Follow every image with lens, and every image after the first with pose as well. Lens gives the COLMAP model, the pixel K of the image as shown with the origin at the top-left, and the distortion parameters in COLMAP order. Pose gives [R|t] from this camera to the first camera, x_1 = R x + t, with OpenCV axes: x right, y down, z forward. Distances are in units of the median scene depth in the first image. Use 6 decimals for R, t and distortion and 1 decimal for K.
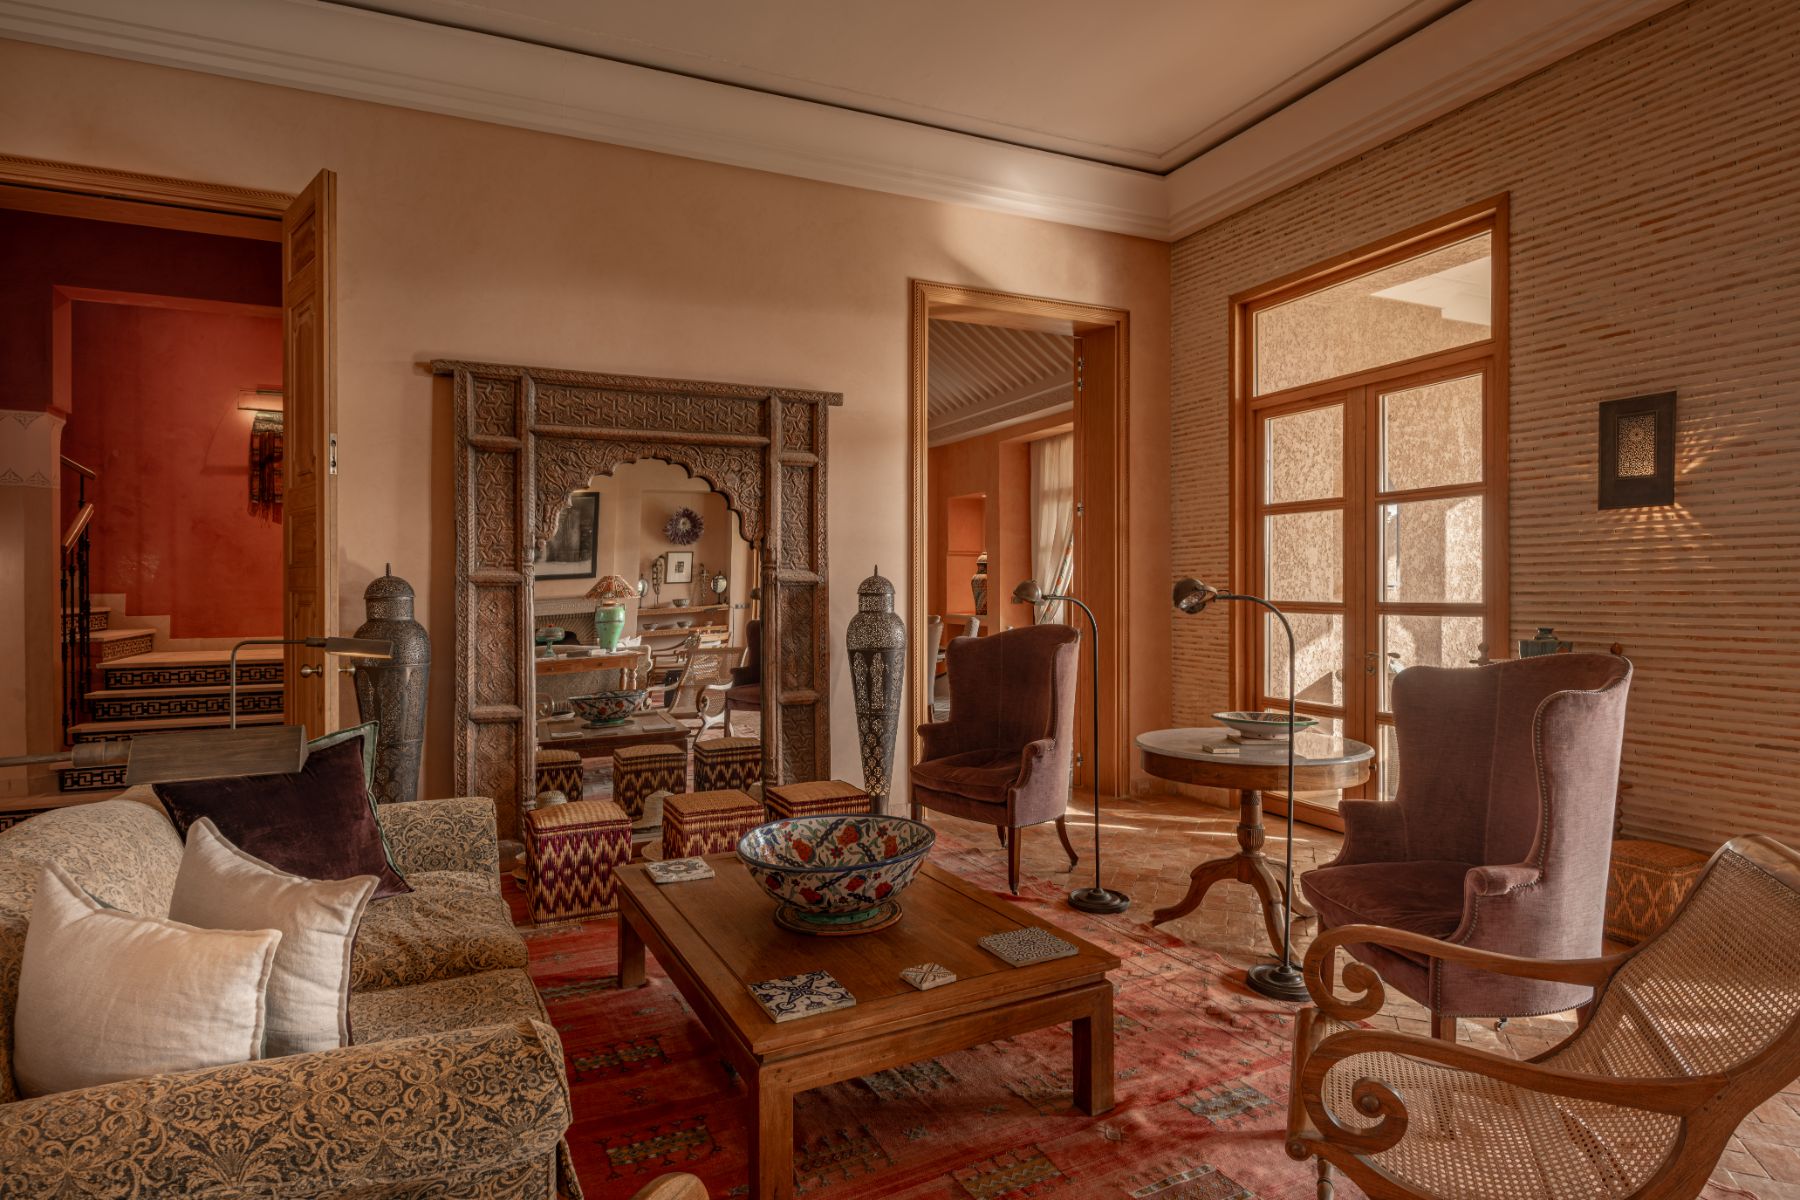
lens RADIAL K [[875.8, 0, 900.0], [0, 875.8, 600.0], [0, 0, 1]] dist [-0.000298, -0.000022]
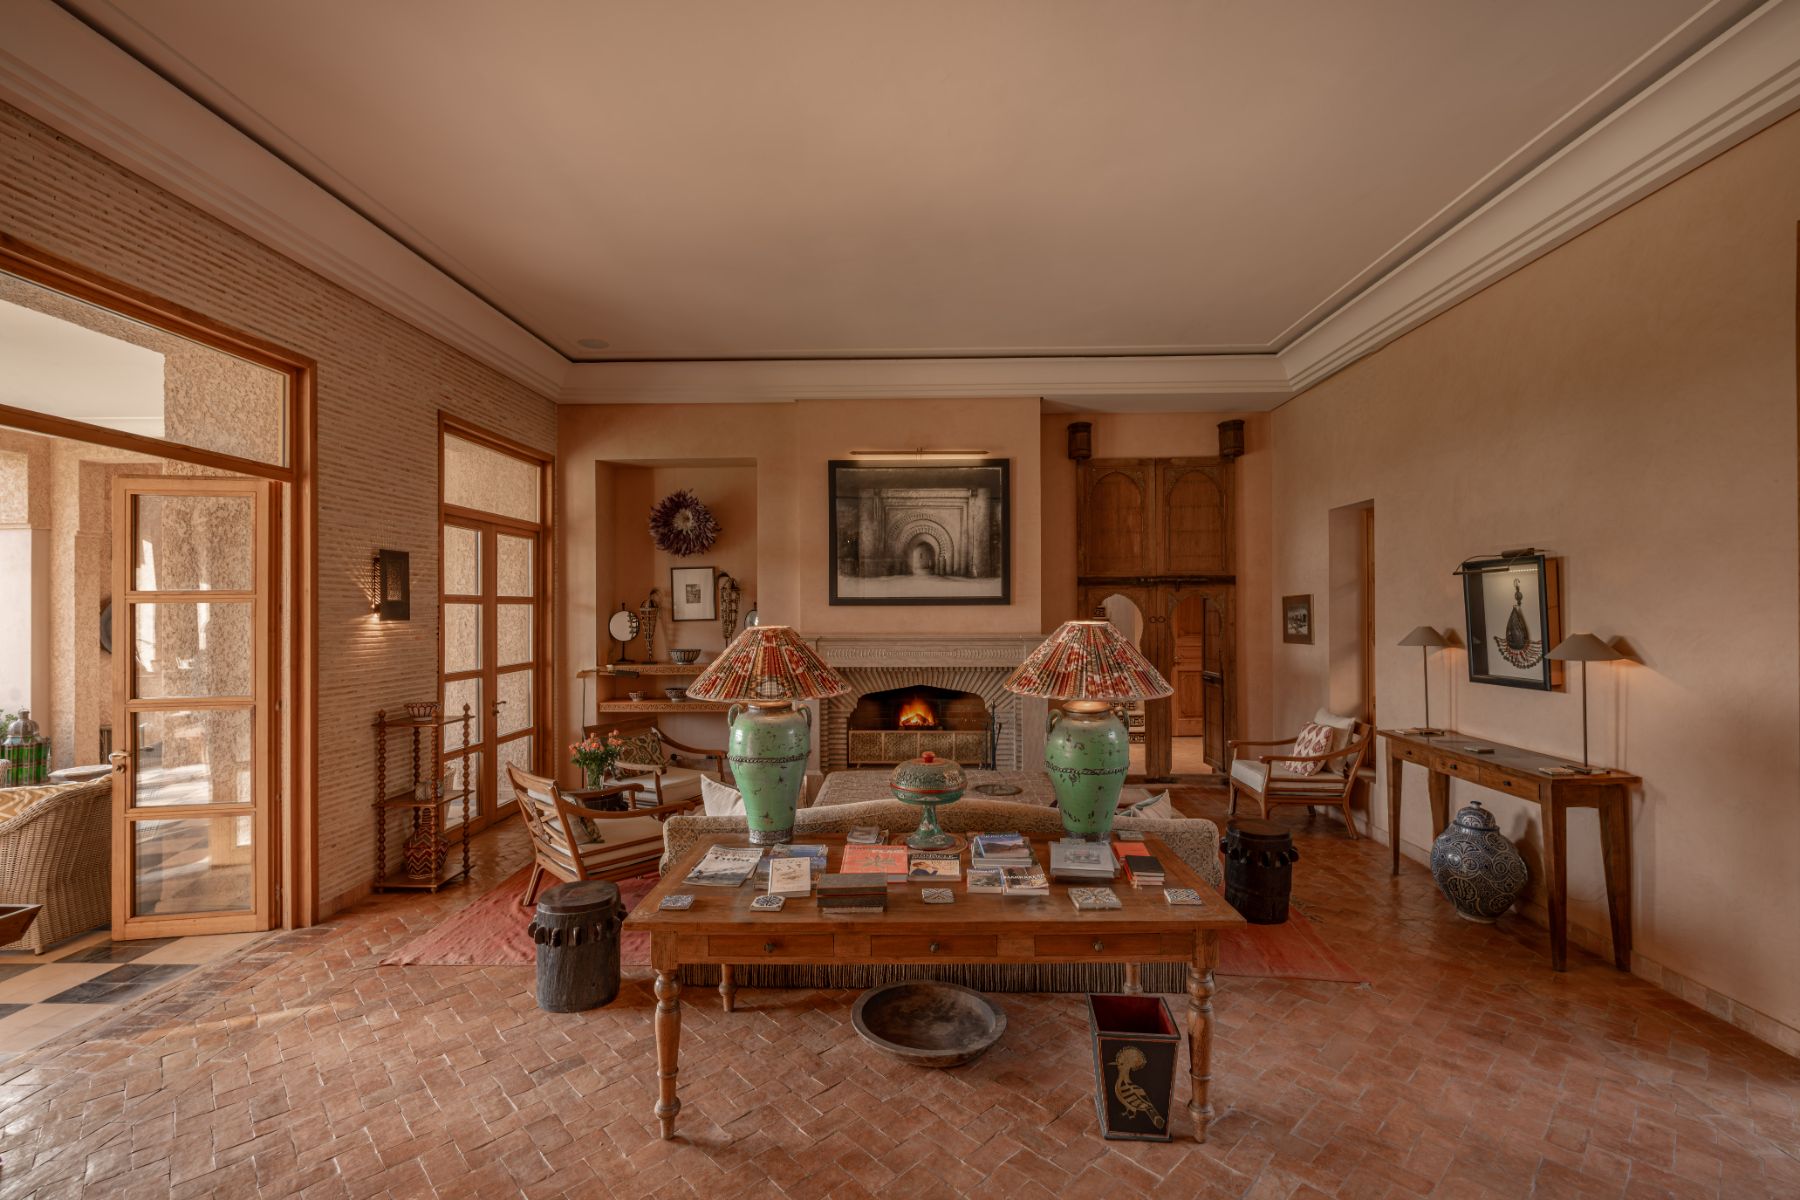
lens RADIAL K [[875.8, 0, 900.0], [0, 875.8, 600.0], [0, 0, 1]] dist [-0.000298, -0.000022]
pose [[-0.869381, 0.004566, 0.494122, -0.793086], [0.002205, 0.999983, -0.005359, -0.098303], [-0.494138, -0.003569, -0.869376, 1.873340]]
